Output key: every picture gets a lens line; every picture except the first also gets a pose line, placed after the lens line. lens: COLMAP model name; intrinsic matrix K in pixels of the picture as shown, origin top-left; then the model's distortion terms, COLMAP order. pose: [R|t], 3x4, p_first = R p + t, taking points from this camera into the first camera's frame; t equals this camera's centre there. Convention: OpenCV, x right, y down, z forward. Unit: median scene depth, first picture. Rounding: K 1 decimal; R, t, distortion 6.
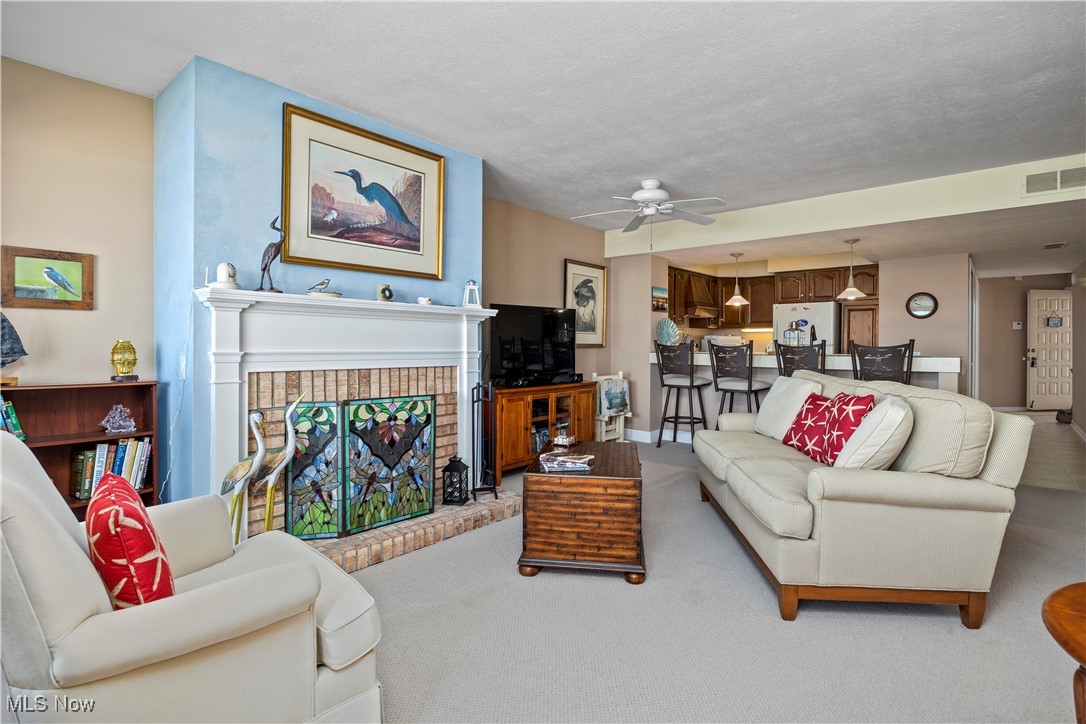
lens RADIAL K [[535.2, 0, 542.4], [0, 535.2, 353.2], [0, 0, 1]] dist [-0.000407, 0.000077]
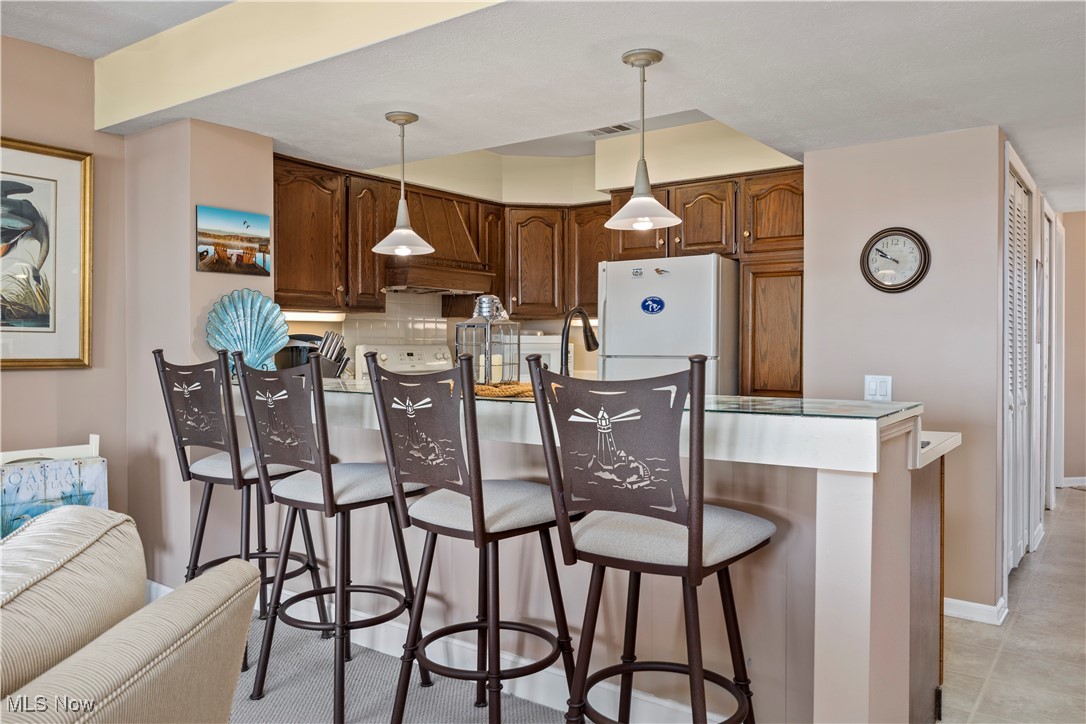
lens RADIAL K [[819.2, 0, 543.4], [0, 819.2, 360.9], [0, 0, 1]] dist [0.010162, -0.000323]
pose [[0.996339, -0.005562, 0.085314, 0.393032], [0.005250, 0.999979, 0.003876, -0.016764], [-0.085334, -0.003414, 0.996347, 0.407421]]
